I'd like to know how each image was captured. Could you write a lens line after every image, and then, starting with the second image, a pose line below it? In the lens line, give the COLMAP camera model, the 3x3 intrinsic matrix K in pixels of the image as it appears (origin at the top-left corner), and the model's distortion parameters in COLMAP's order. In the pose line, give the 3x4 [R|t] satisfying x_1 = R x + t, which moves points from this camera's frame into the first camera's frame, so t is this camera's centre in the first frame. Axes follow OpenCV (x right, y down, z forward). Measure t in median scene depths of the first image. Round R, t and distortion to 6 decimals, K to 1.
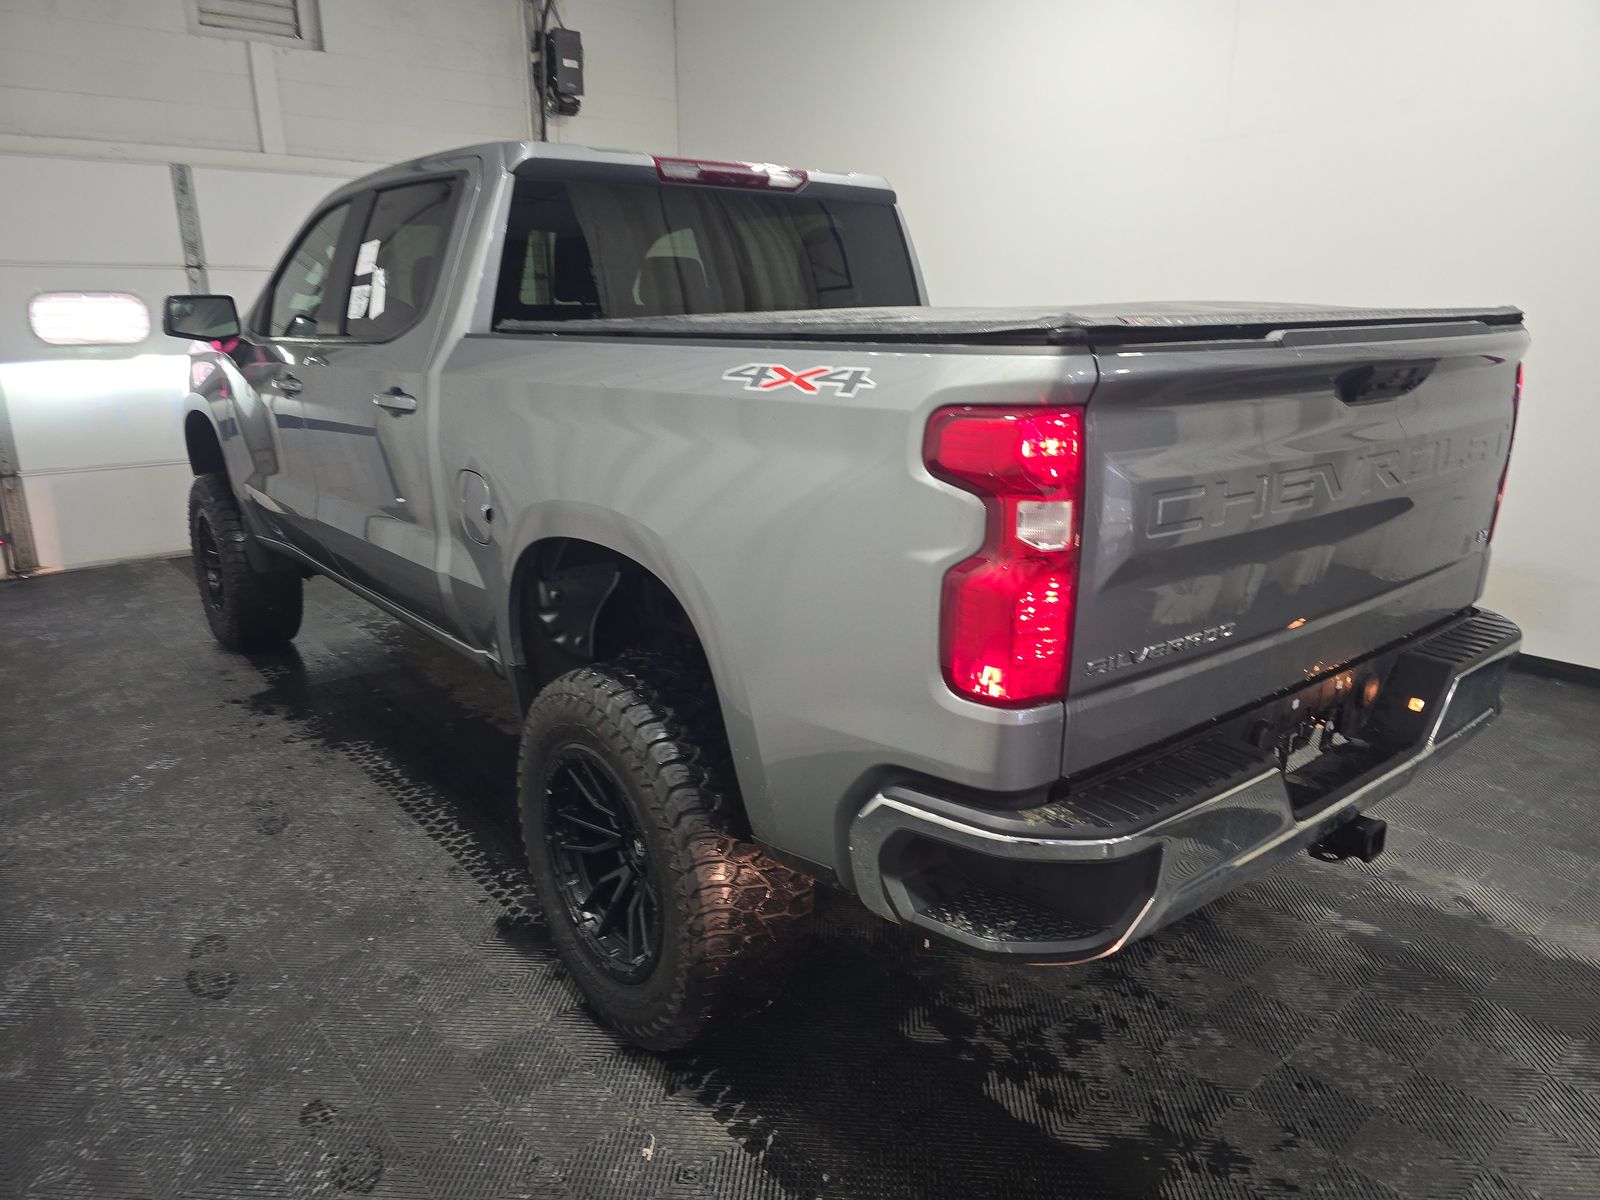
lens RADIAL K [[1054.1, 0, 796.2], [0, 1054.1, 601.5], [0, 0, 1]] dist [0.064375, -0.050956]
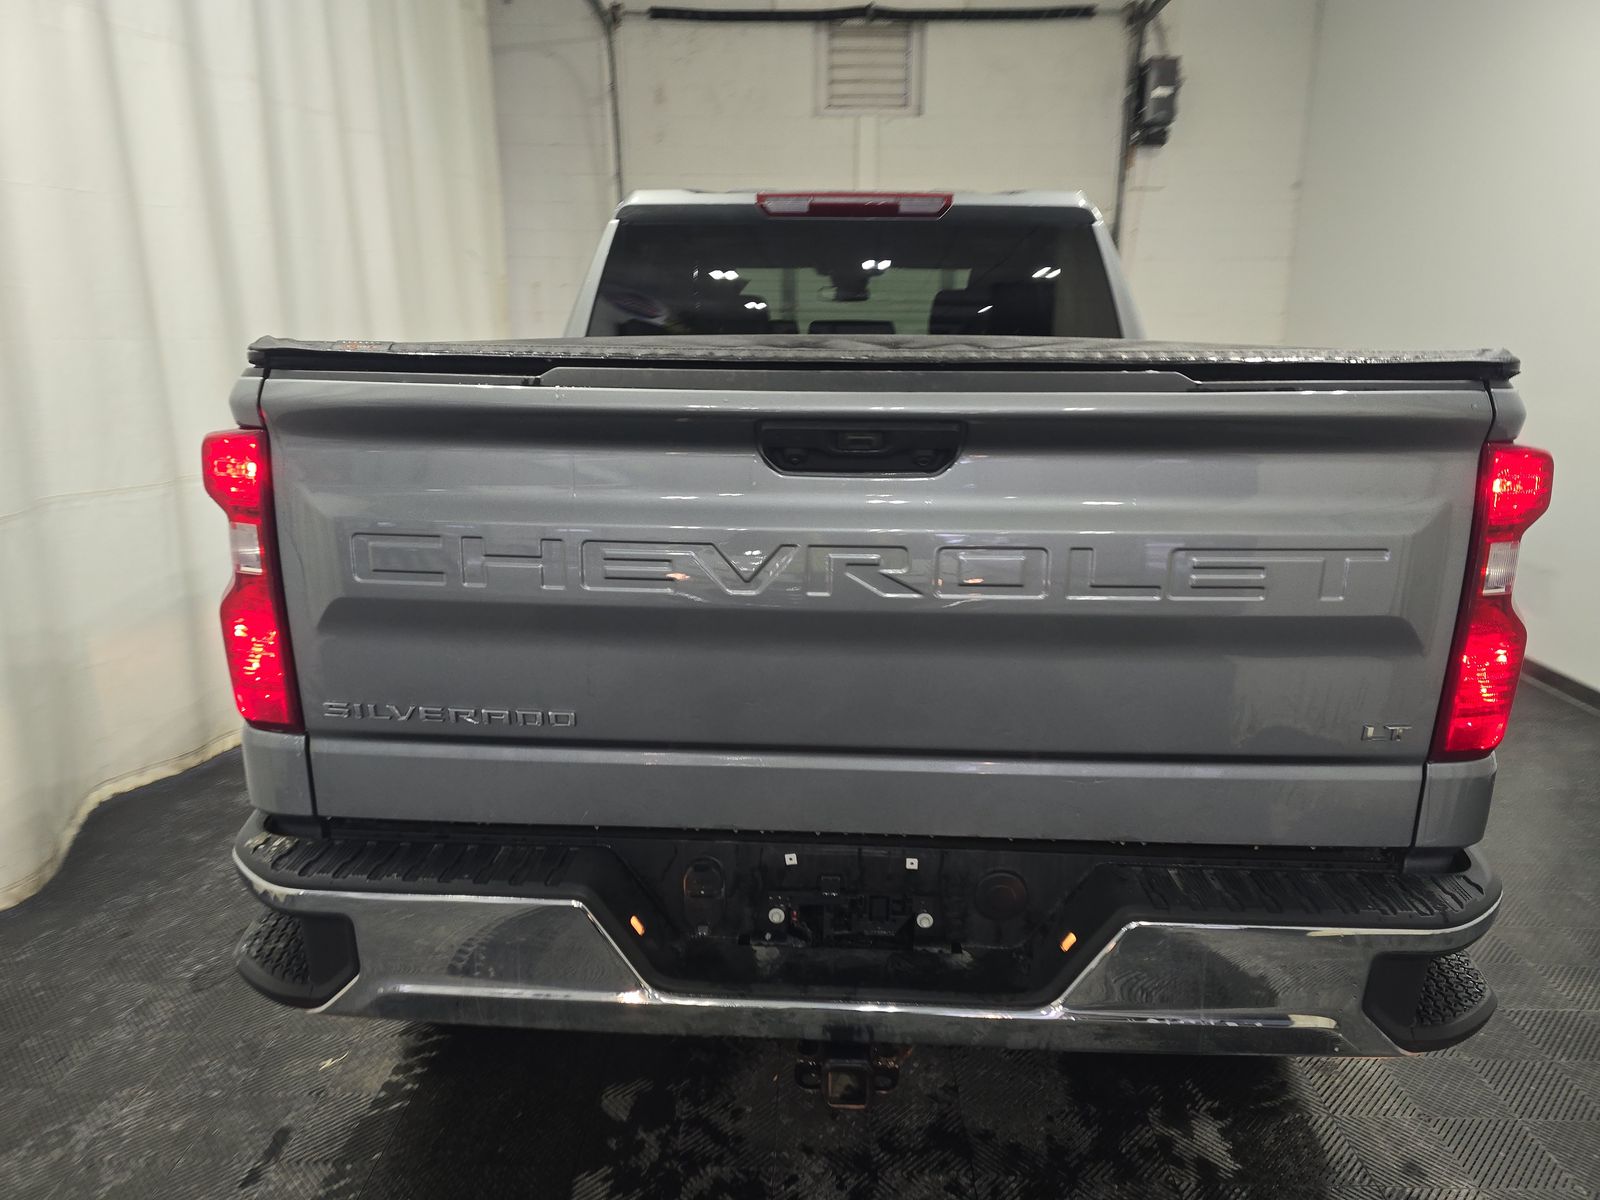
lens RADIAL K [[1047.0, 0, 790.9], [0, 1047.0, 593.6], [0, 0, 1]] dist [0.053550, -0.049259]
pose [[0.751951, 0.164881, -0.638266, 0.504623], [-0.188070, 0.981634, 0.032014, -0.062741], [0.631822, 0.095966, 0.769150, 0.224299]]
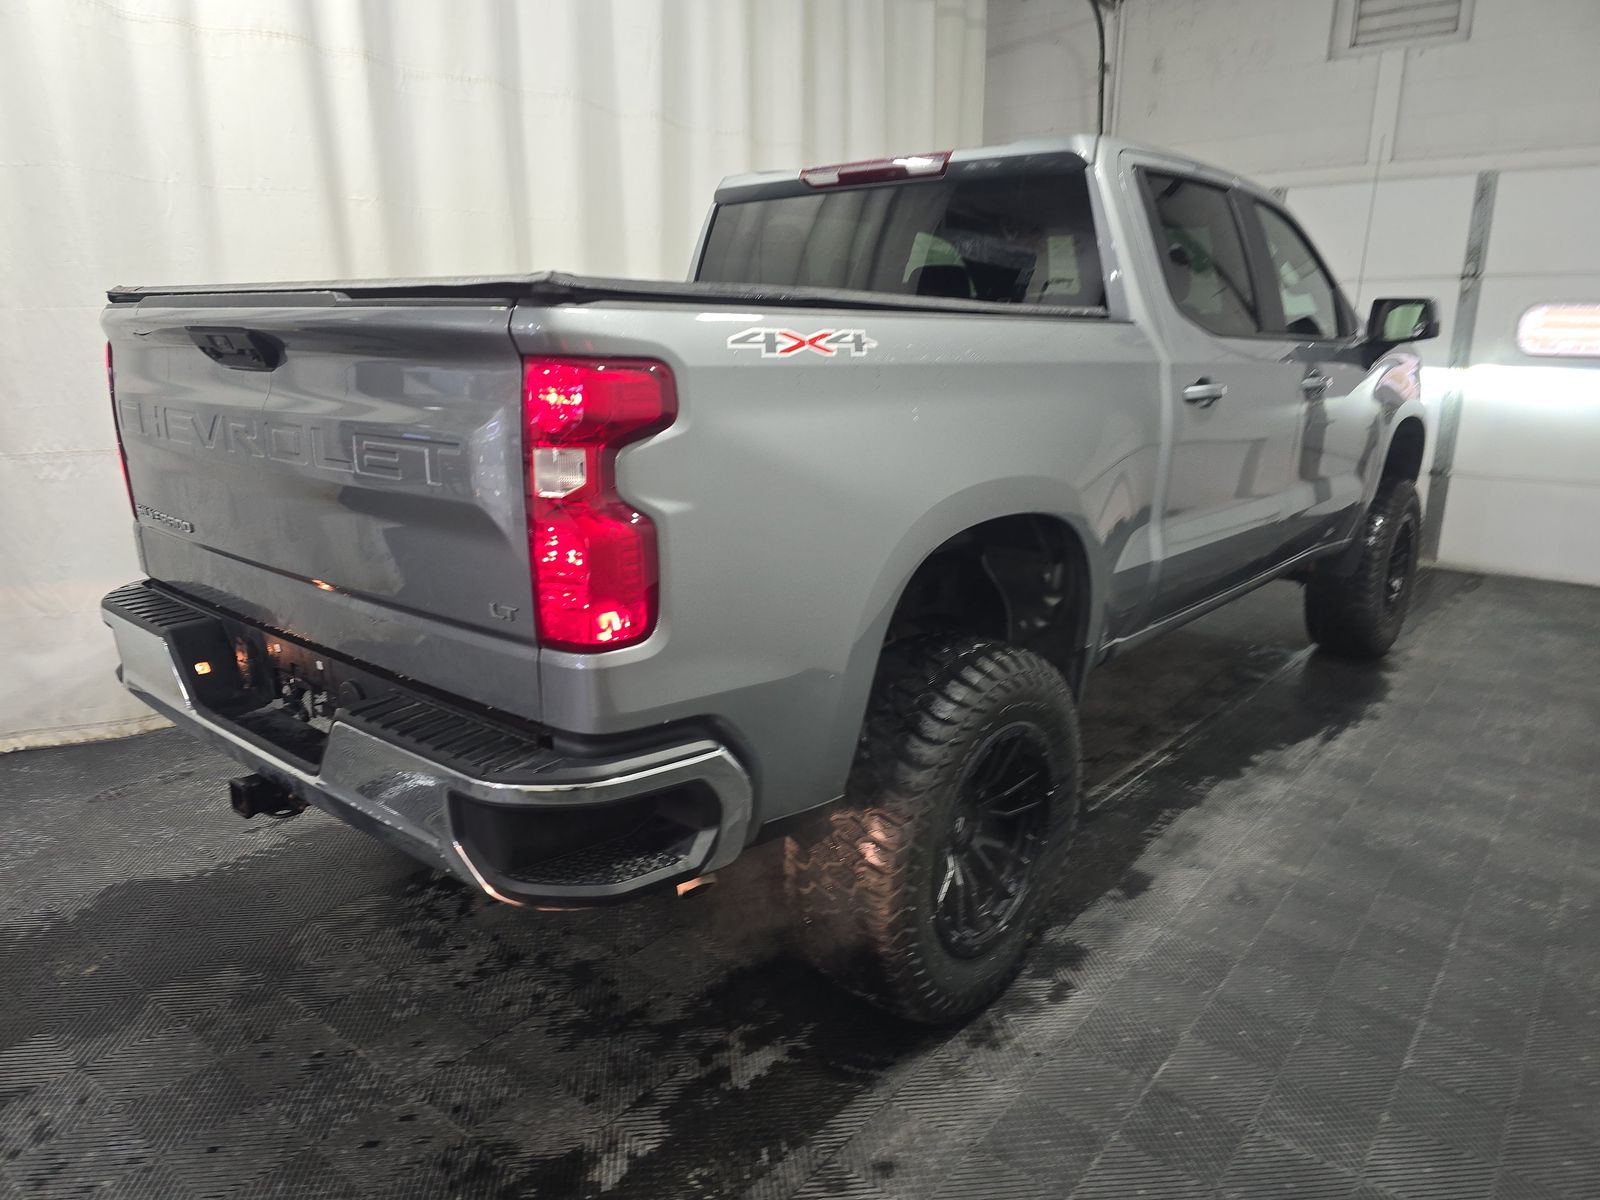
lens RADIAL K [[1047.0, 0, 790.9], [0, 1047.0, 593.6], [0, 0, 1]] dist [0.053550, -0.049259]
pose [[0.195396, 0.242655, -0.950231, 0.869838], [-0.265201, 0.945883, 0.187011, -0.162998], [0.944187, 0.215461, 0.249174, 0.668120]]
